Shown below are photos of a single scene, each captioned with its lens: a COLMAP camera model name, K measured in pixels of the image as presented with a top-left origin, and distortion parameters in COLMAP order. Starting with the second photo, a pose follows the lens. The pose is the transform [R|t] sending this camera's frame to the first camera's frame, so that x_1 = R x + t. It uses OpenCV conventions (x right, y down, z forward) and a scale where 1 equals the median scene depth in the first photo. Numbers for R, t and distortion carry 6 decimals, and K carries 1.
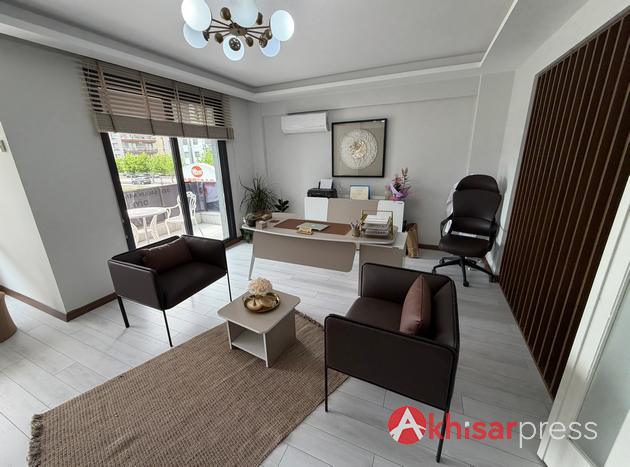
lens RADIAL K [[254.7, 0, 311.9], [0, 254.7, 226.7], [0, 0, 1]] dist [0.000661, 0.000120]
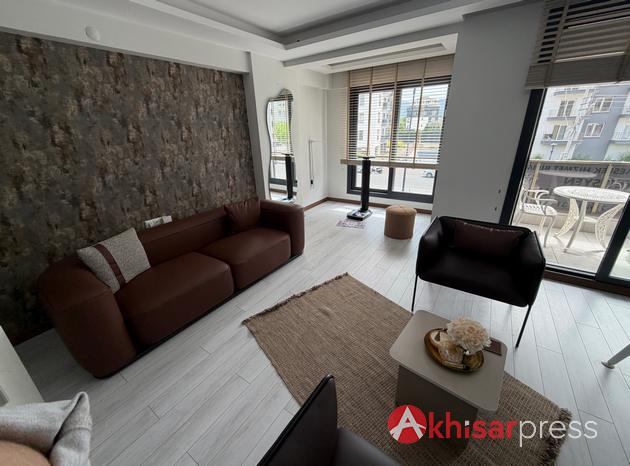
lens RADIAL K [[254.7, 0, 311.9], [0, 254.7, 226.2], [0, 0, 1]] dist [0.000661, 0.000120]
pose [[-0.178302, 0.383873, -0.906008, 0.199768], [-0.235328, 0.877406, 0.418067, -0.103186], [0.955421, 0.287751, -0.066107, 0.333267]]
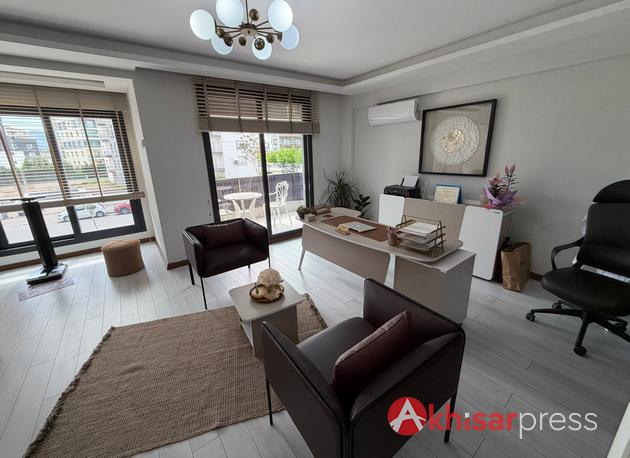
lens RADIAL K [[254.0, 0, 311.3], [0, 254.0, 218.4], [0, 0, 1]] dist [-0.000354, -0.000155]
pose [[0.873153, 0.124367, -0.471313, 0.226180], [-0.126469, 0.991593, 0.027359, -0.027515], [0.470754, 0.035718, 0.881541, 0.096416]]
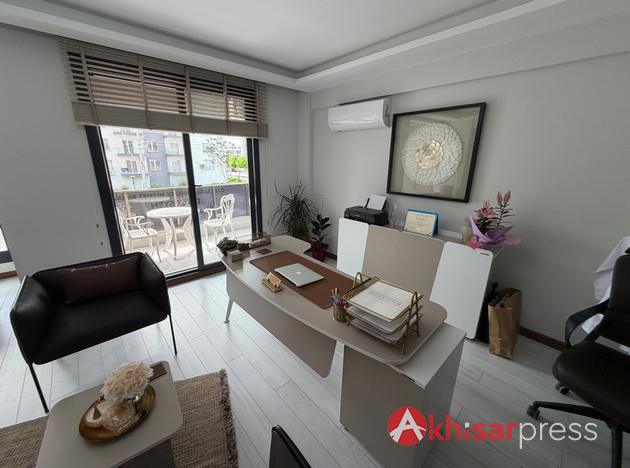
lens RADIAL K [[253.5, 0, 311.1], [0, 253.5, 229.3], [0, 0, 1]] dist [-0.000548, 0.000068]
pose [[0.915335, 0.144402, -0.375913, 0.200468], [-0.144757, 0.989086, 0.027467, -0.105376], [0.375777, 0.029274, 0.926248, 0.346086]]
